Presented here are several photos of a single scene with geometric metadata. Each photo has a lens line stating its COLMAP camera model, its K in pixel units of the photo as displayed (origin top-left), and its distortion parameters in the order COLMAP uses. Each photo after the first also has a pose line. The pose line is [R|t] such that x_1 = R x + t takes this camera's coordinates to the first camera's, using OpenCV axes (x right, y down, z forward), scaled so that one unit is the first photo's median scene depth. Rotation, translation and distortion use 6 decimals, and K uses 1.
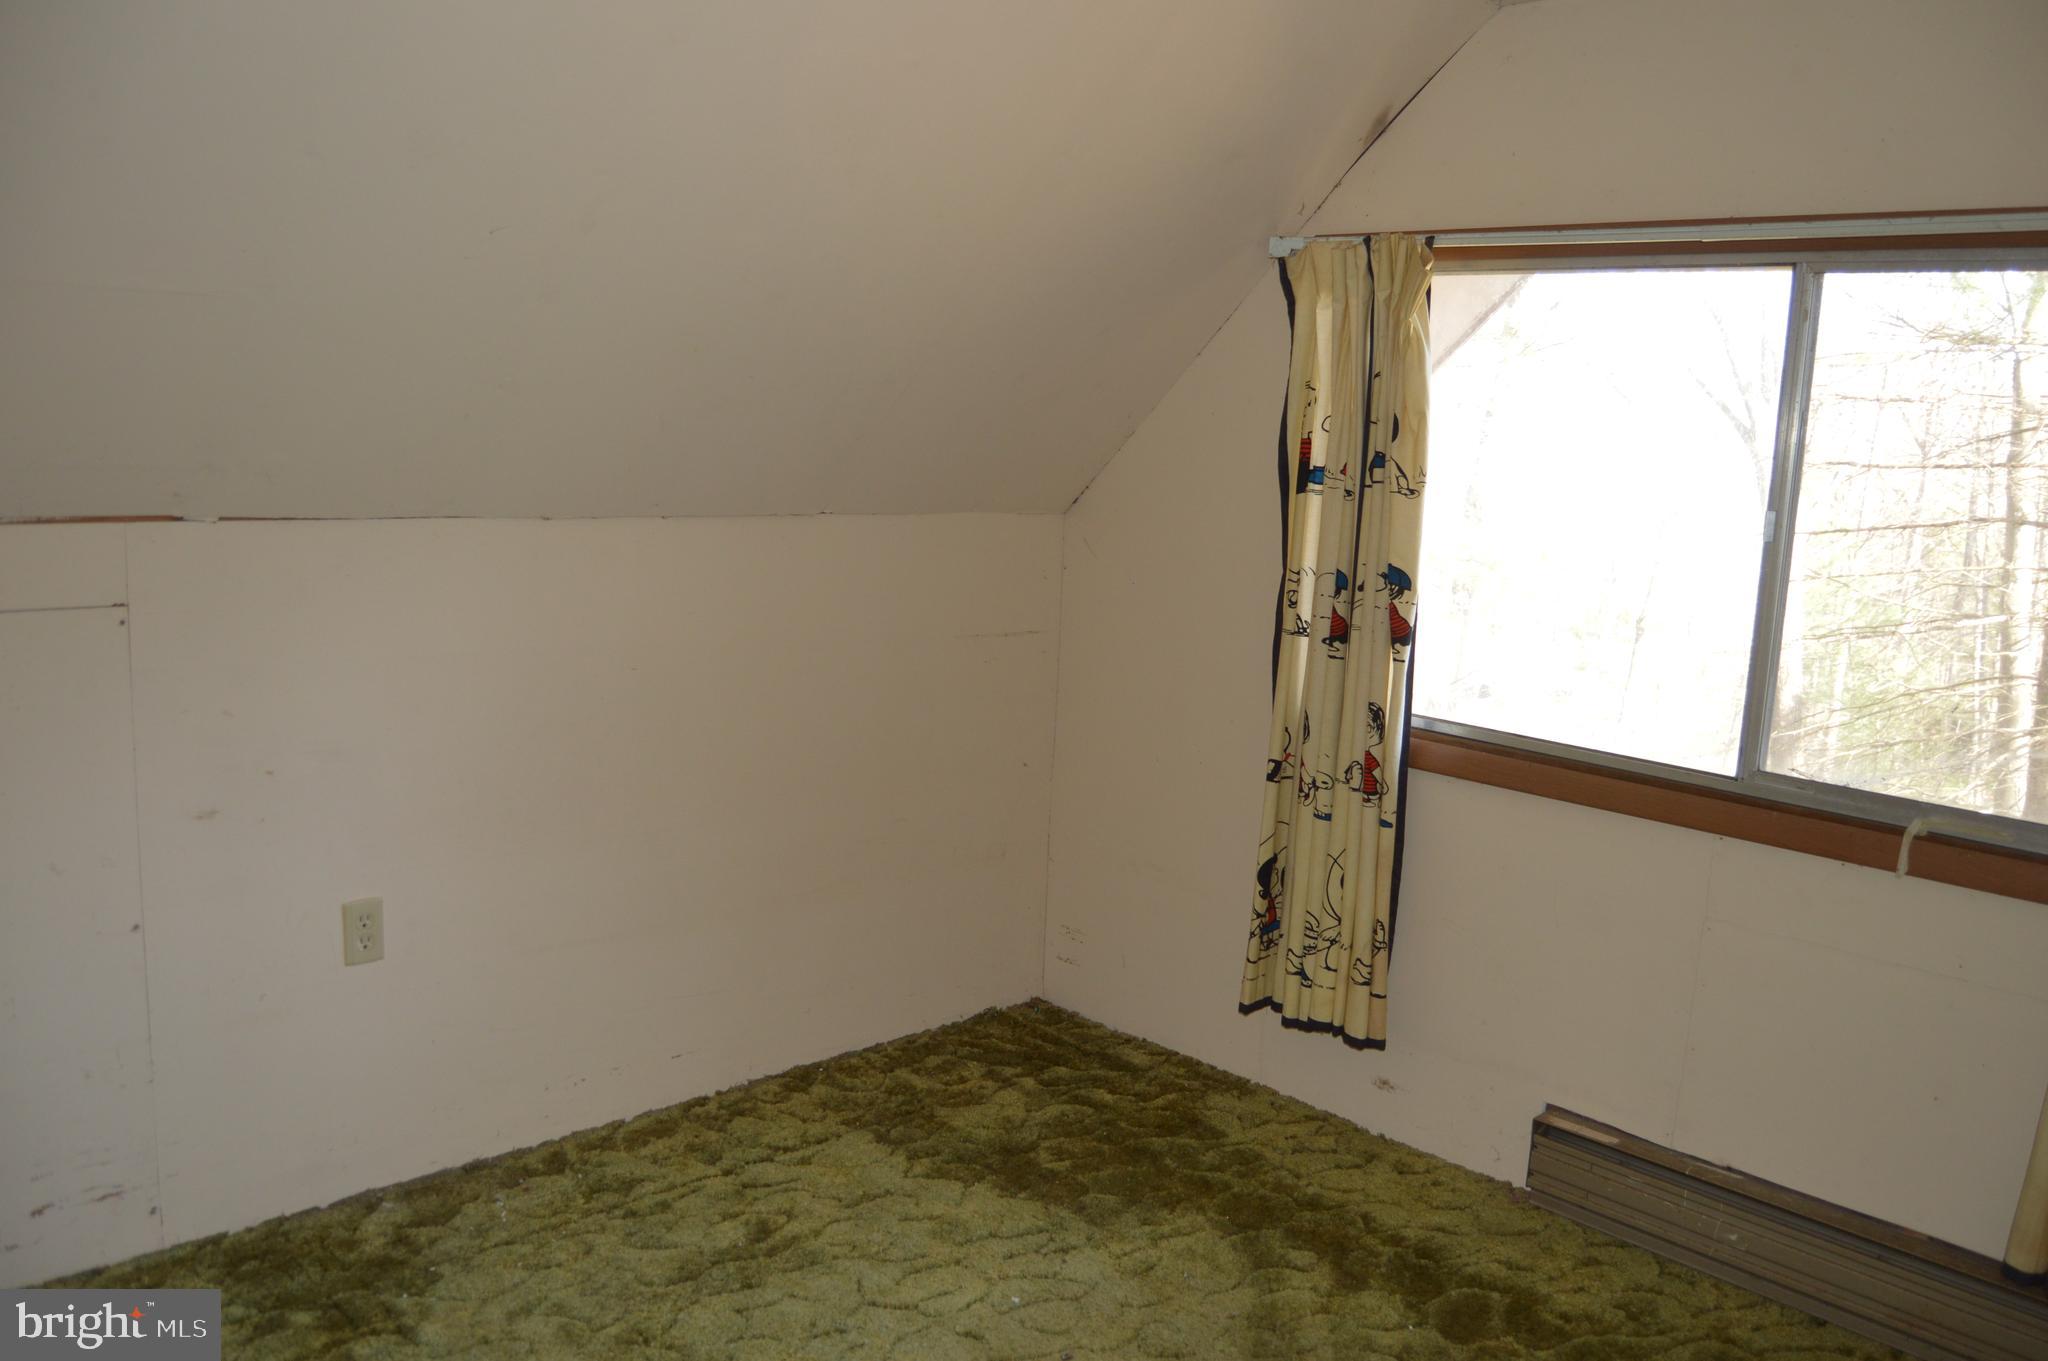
lens RADIAL K [[1634.3, 0, 1026.8], [0, 1634.3, 673.9], [0, 0, 1]] dist [-0.093951, 0.035984]
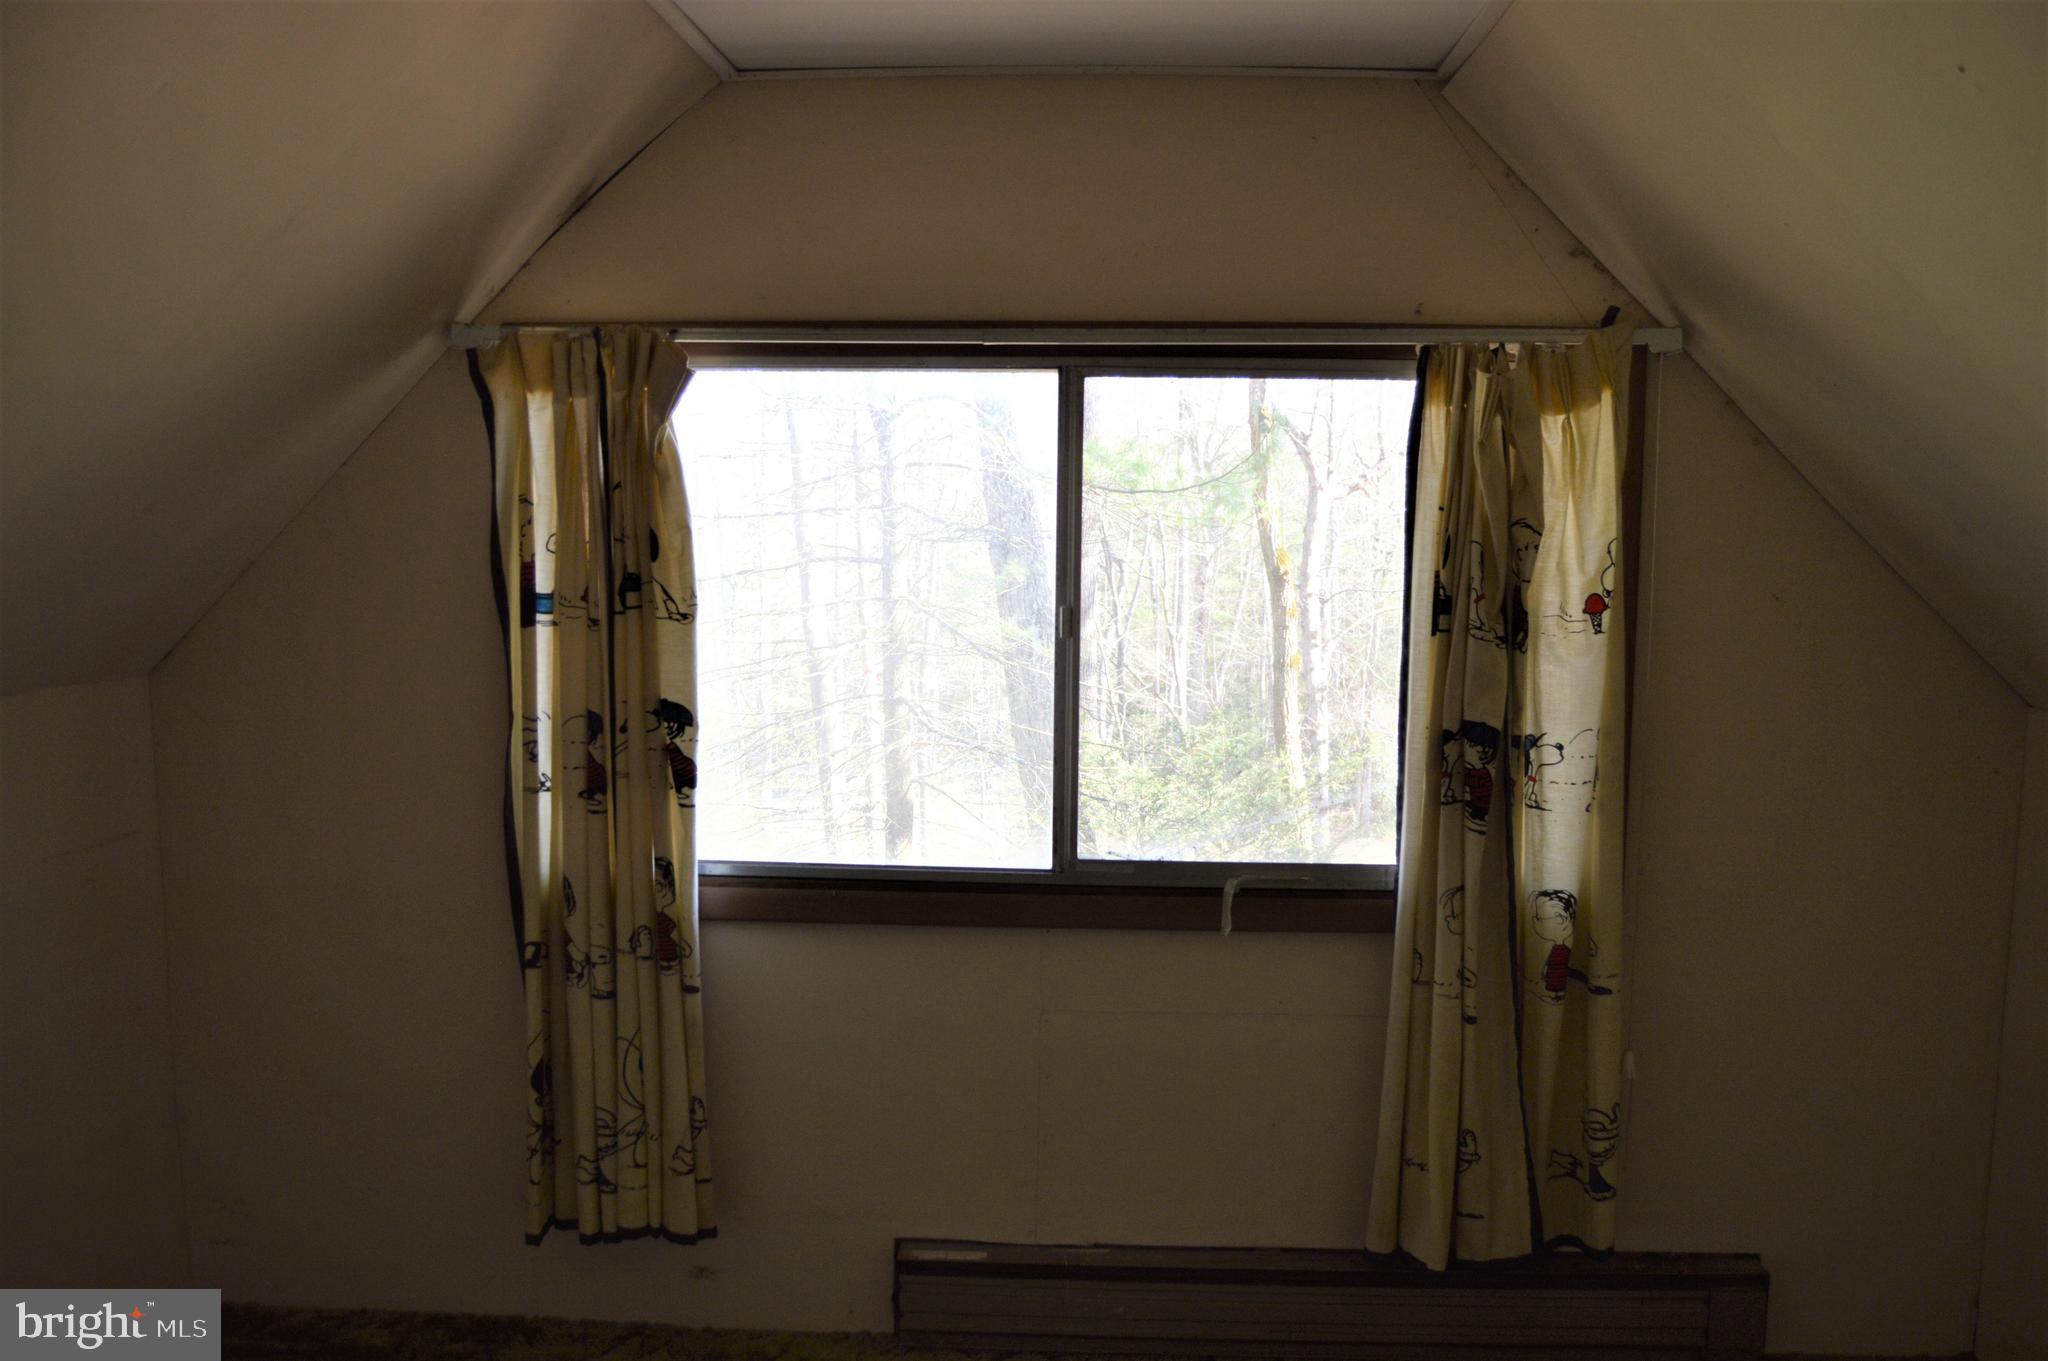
lens RADIAL K [[1634.3, 0, 1035.0], [0, 1634.3, 676.5], [0, 0, 1]] dist [-0.093951, 0.035984]
pose [[0.728357, -0.114227, 0.675609, -0.217172], [0.134310, 0.990679, 0.022701, -0.070441], [-0.671905, 0.074206, 0.736910, 0.207716]]
